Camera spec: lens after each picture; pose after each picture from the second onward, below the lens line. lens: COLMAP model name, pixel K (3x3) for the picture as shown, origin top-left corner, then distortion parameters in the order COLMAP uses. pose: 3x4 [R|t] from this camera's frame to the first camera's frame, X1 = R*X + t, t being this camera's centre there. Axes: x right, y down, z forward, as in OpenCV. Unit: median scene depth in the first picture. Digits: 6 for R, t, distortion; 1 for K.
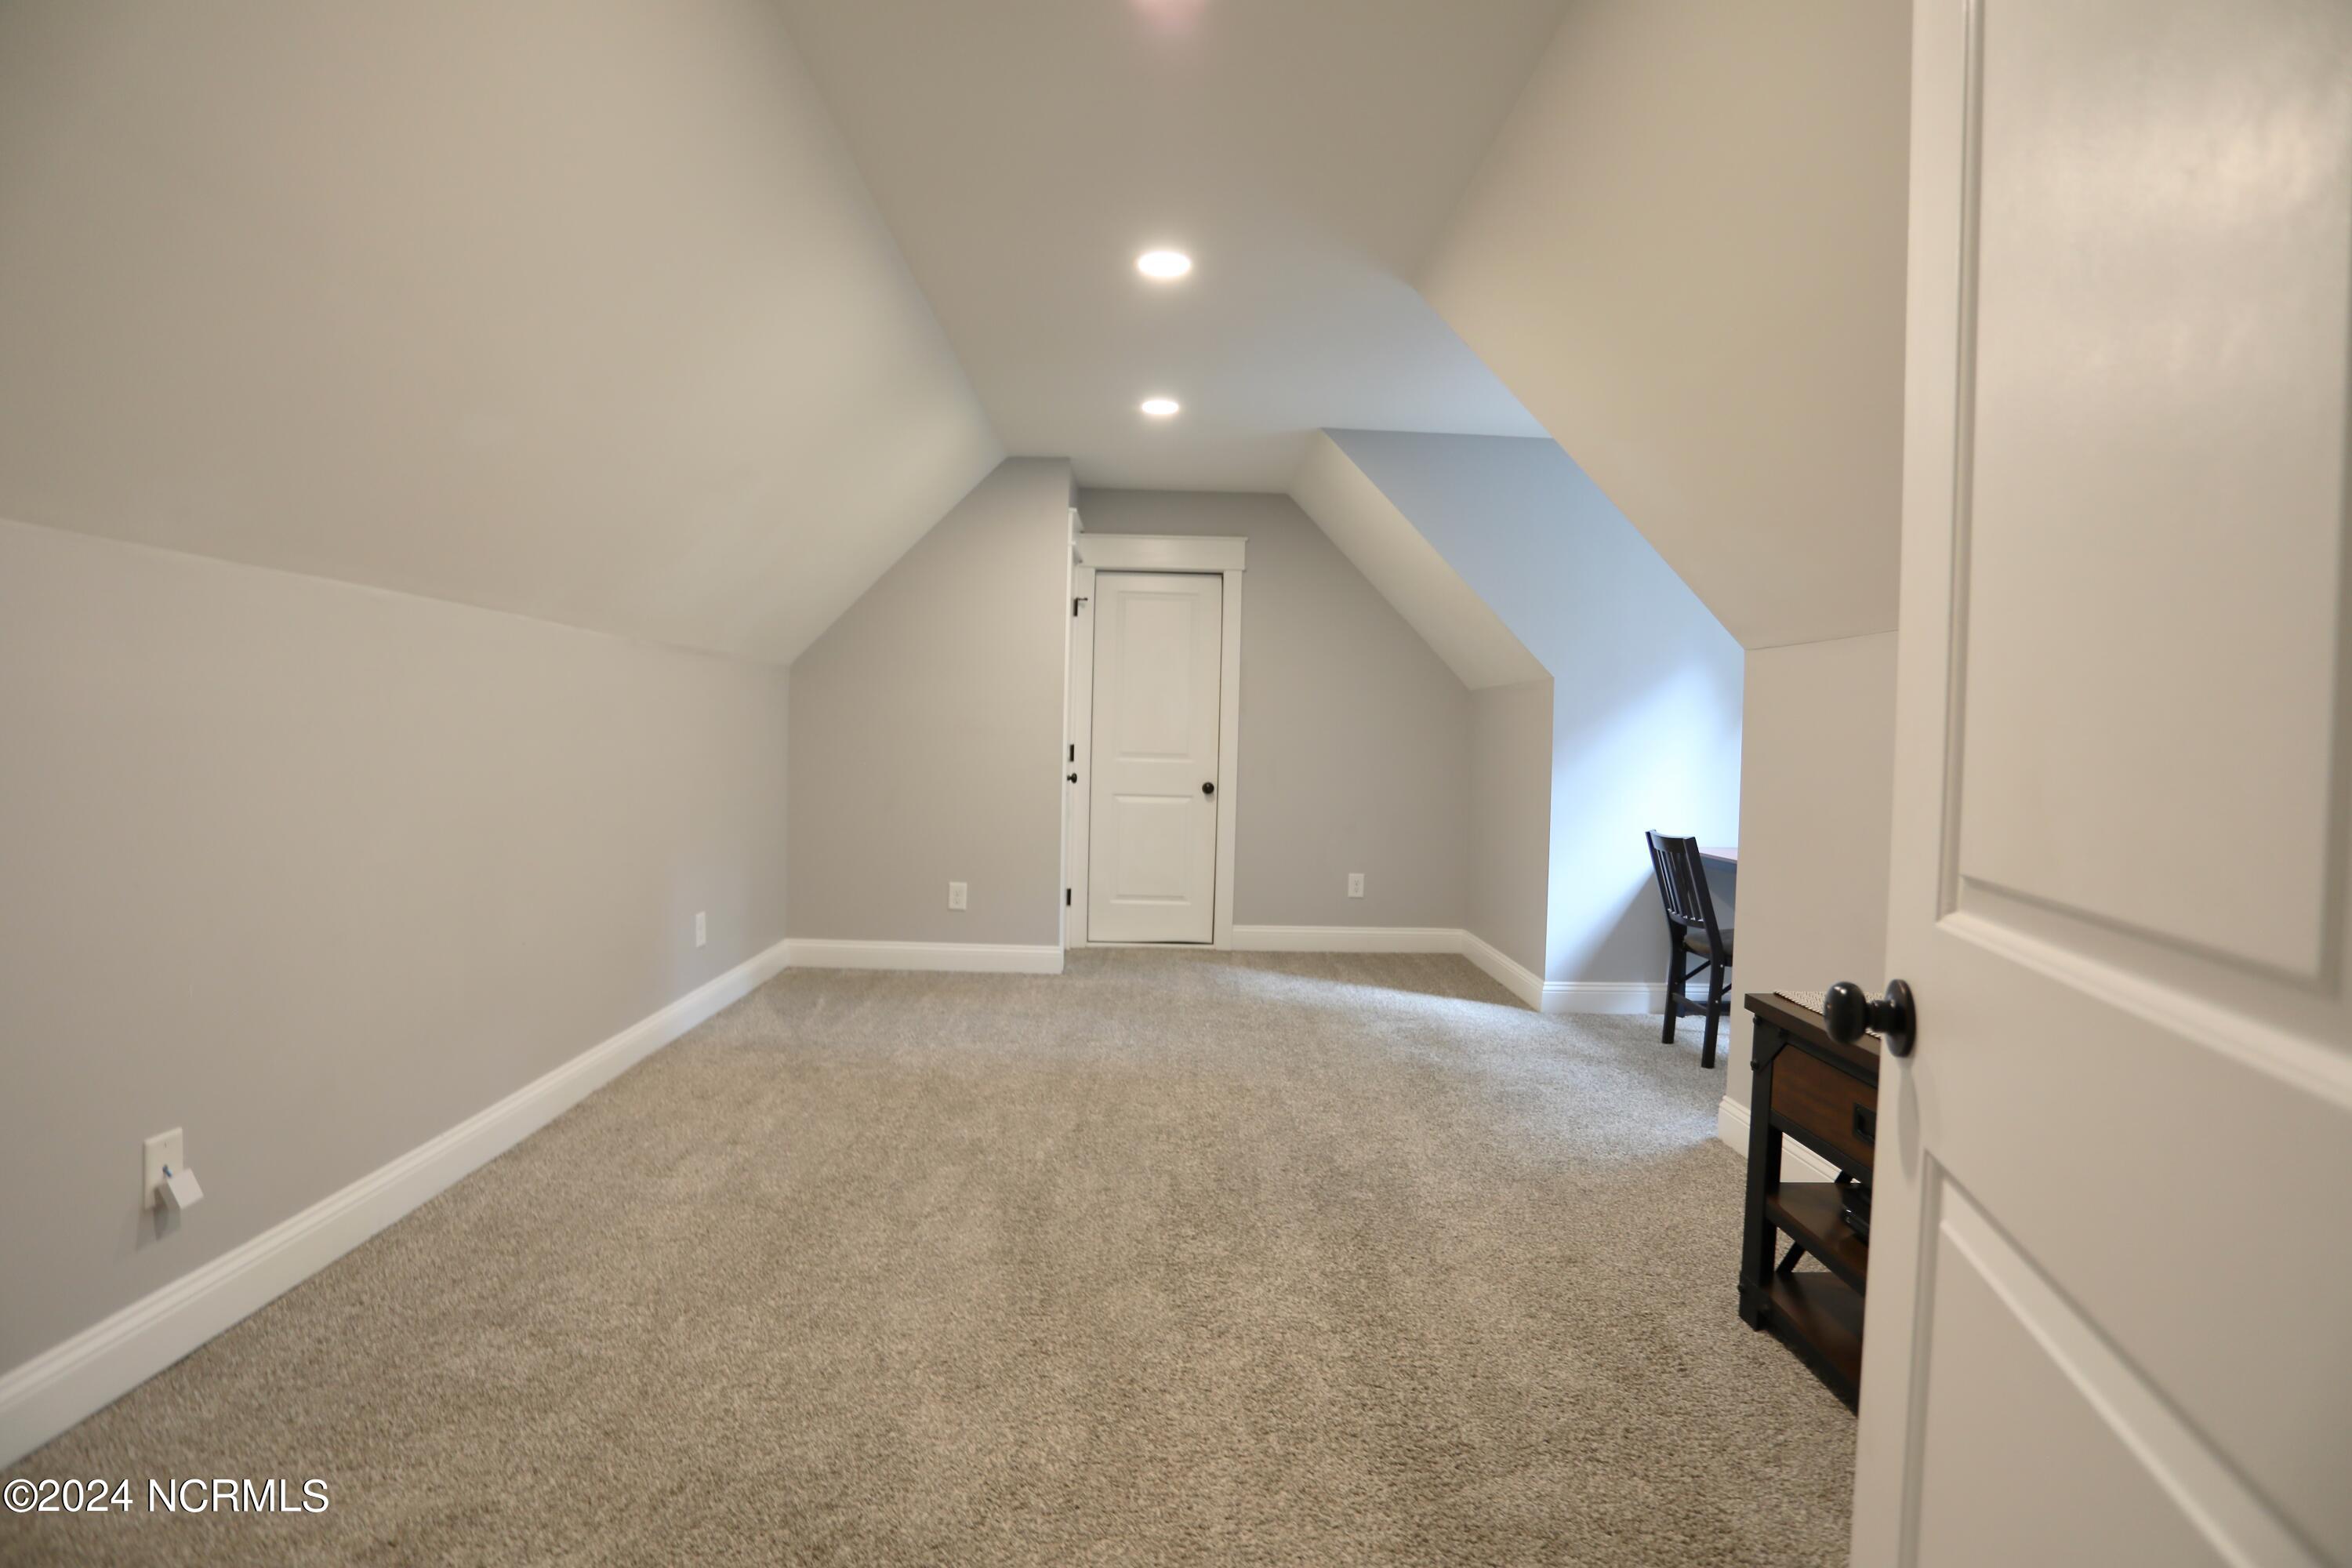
lens RADIAL K [[1139.2, 0, 1161.2], [0, 1139.2, 778.8], [0, 0, 1]] dist [-0.066902, 0.026075]
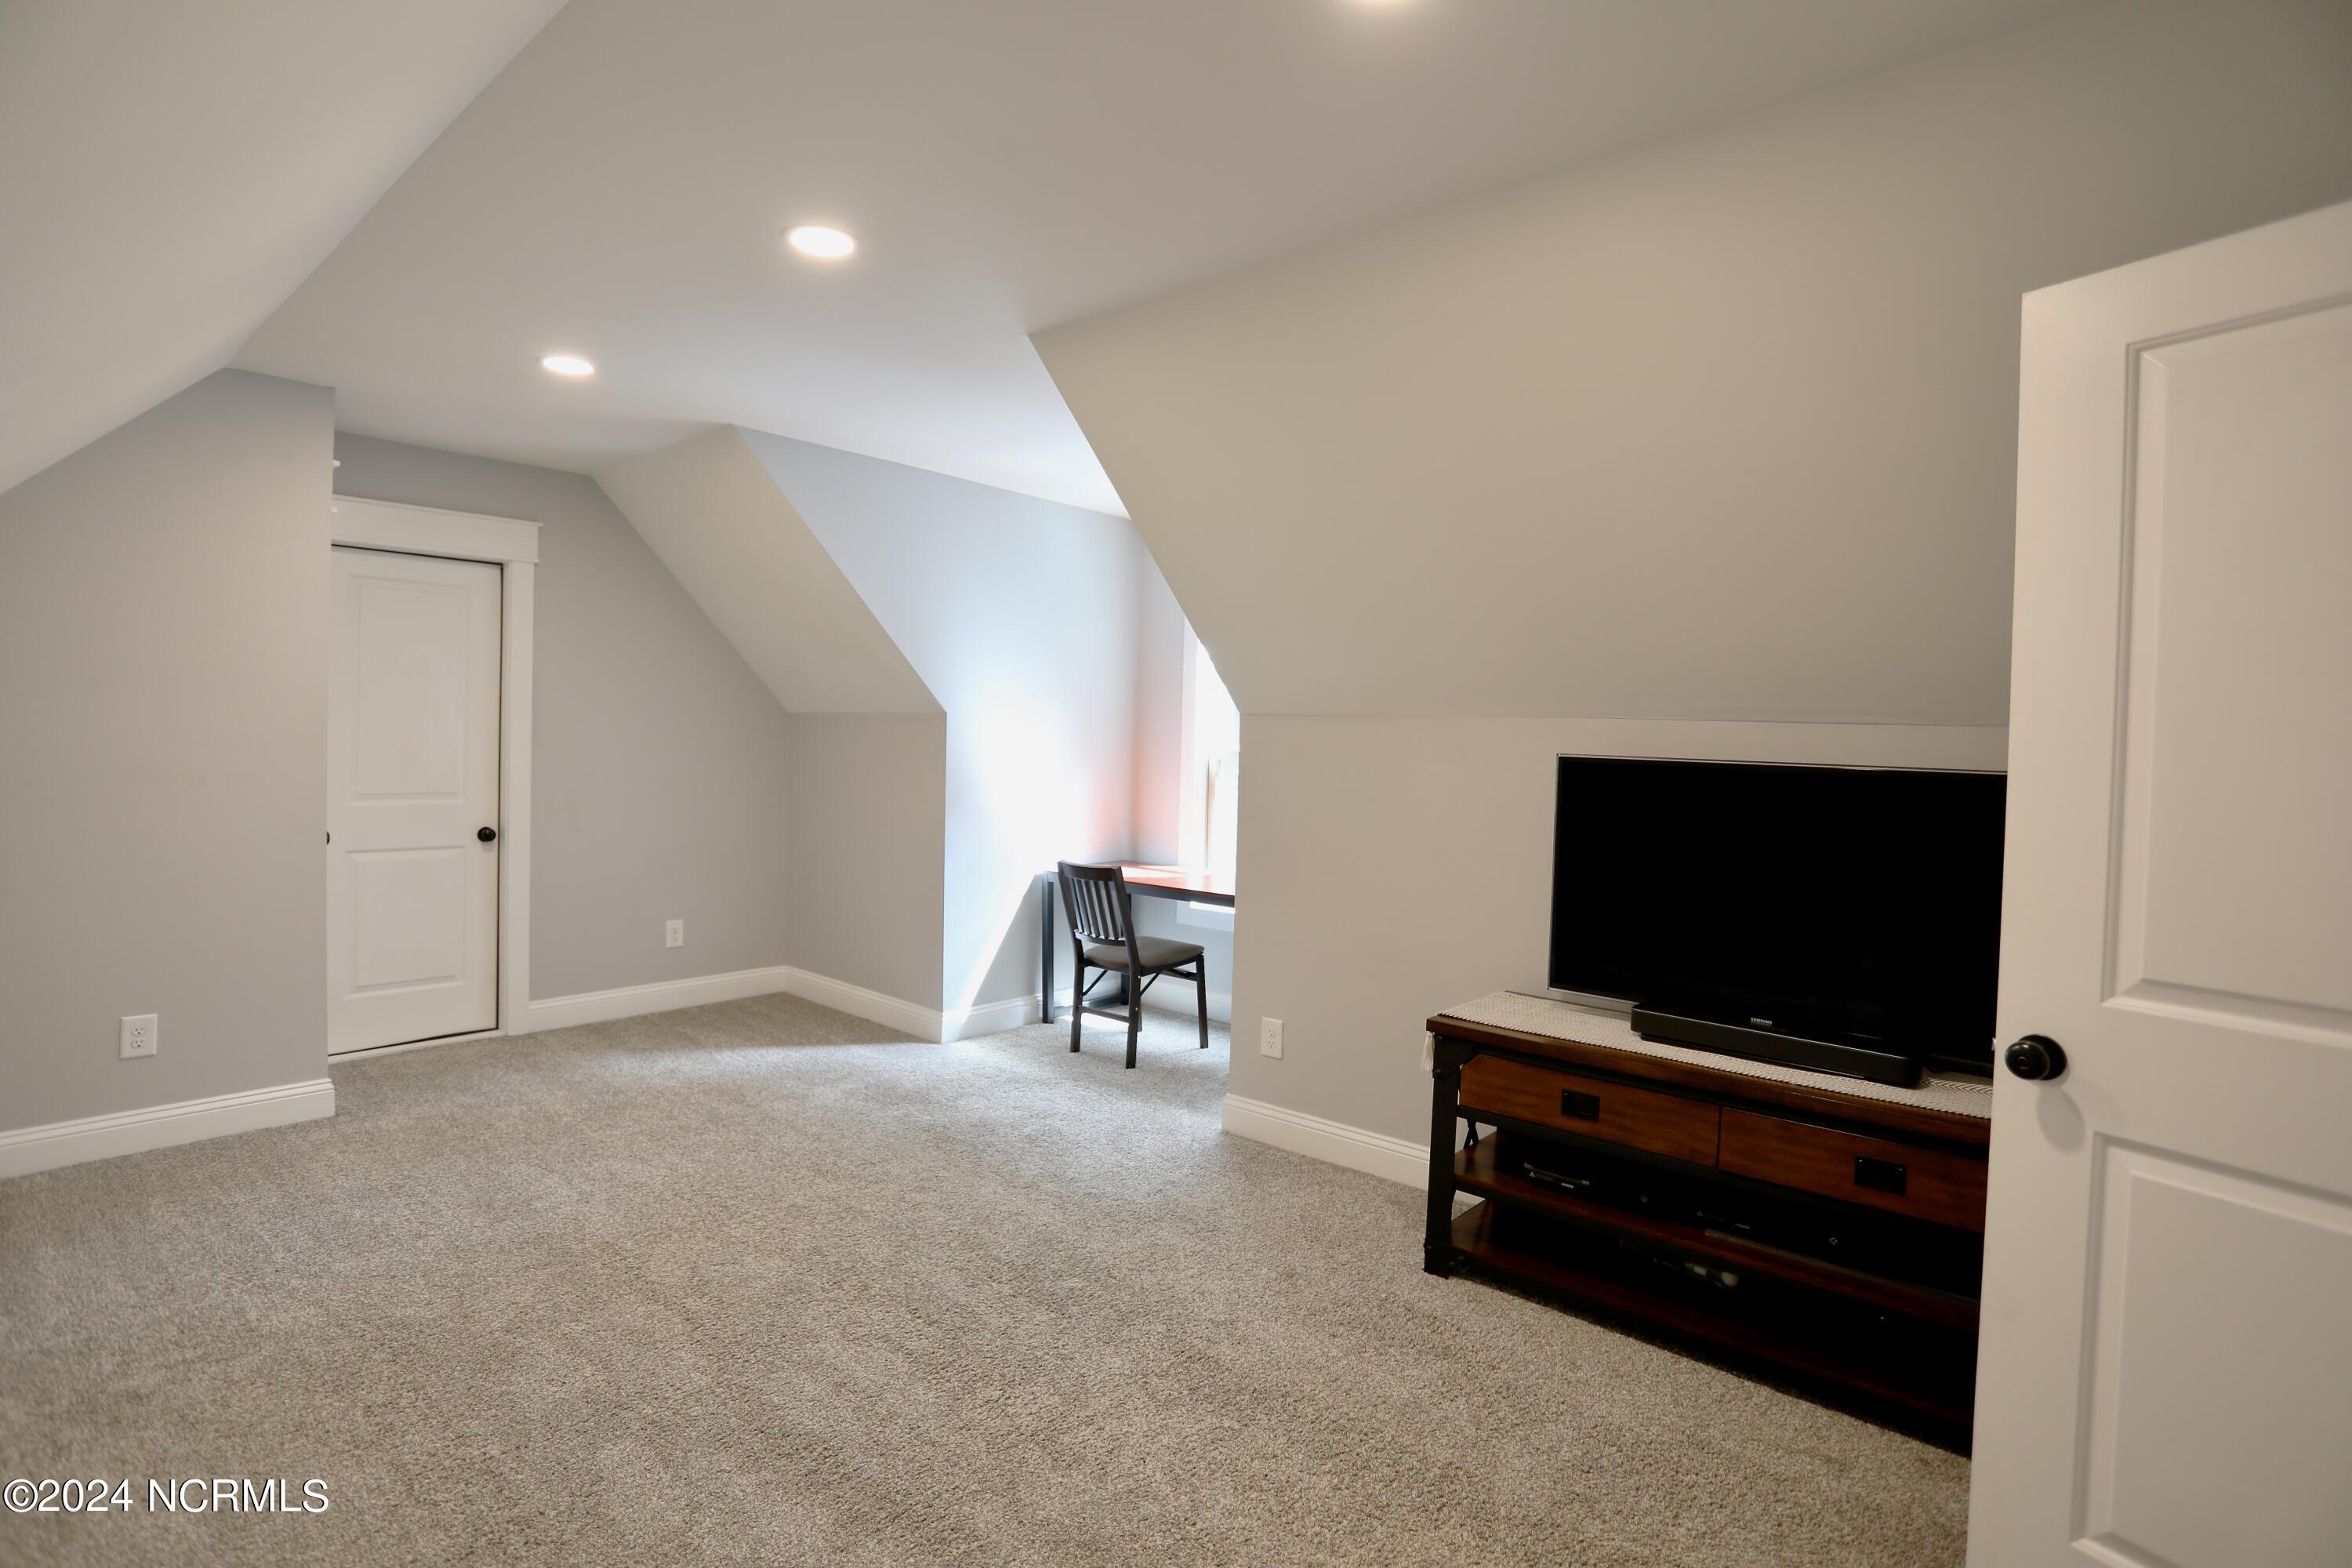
lens RADIAL K [[1139.2, 0, 1179.6], [0, 1139.2, 765.6], [0, 0, 1]] dist [-0.066902, 0.026075]
pose [[0.666181, -0.023425, 0.745422, -0.320082], [0.019437, 0.999712, 0.014045, -0.061350], [-0.745537, 0.005133, 0.666445, 0.189036]]
